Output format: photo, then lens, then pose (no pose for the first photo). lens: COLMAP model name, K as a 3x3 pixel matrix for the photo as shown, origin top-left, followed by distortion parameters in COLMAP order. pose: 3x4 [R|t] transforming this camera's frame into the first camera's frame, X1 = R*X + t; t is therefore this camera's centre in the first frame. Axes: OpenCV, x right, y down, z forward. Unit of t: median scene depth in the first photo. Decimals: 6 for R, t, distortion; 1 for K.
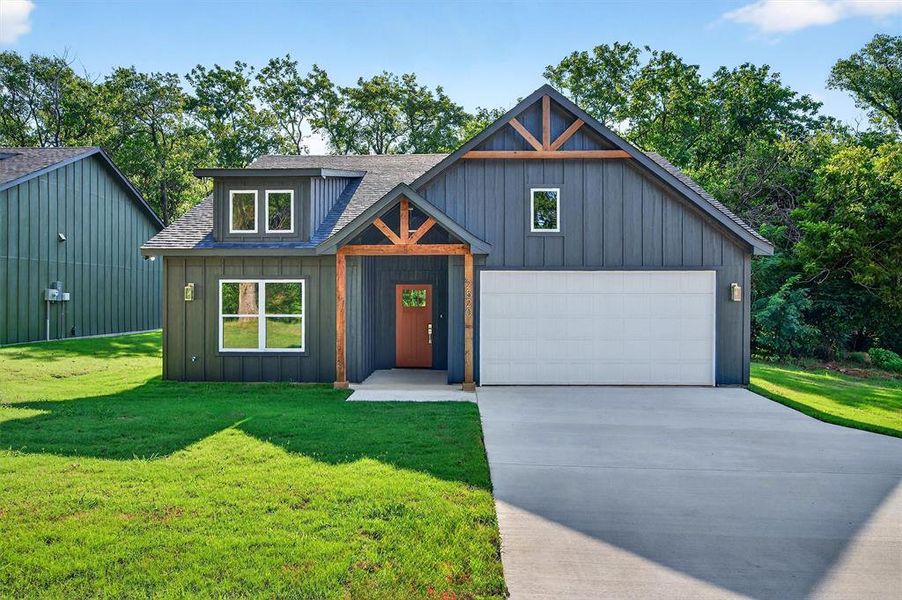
lens RADIAL K [[537.6, 0, 417.9], [0, 537.6, 300.7], [0, 0, 1]] dist [-0.000043, 0.001017]
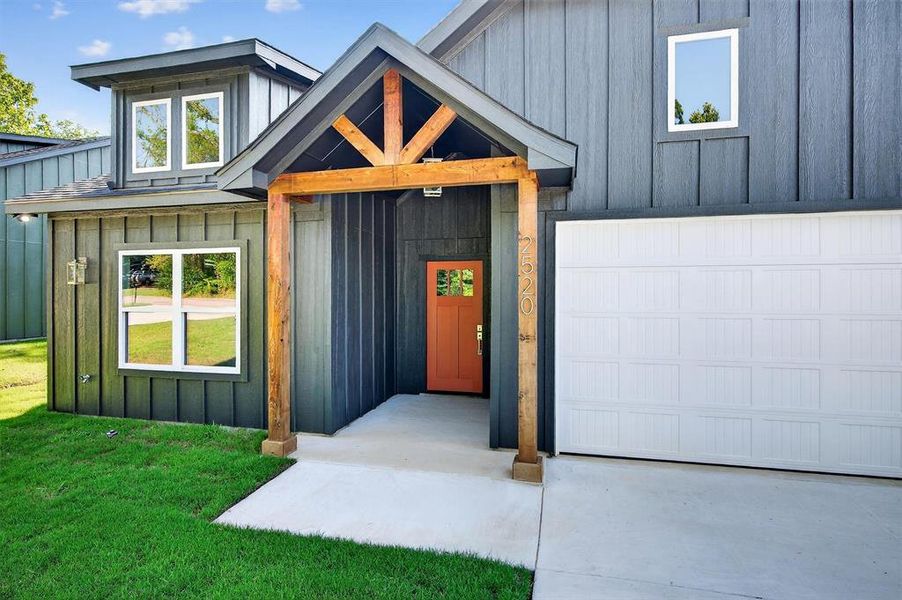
lens RADIAL K [[407.2, 0, 451.0], [0, 407.2, 300.0], [0, 0, 1]] dist [0.001772, 0.000122]
pose [[0.983280, 0.001983, -0.182087, 0.088941], [-0.000317, 0.999958, 0.009181, 0.012861], [0.182098, -0.008970, 0.983240, 0.612667]]
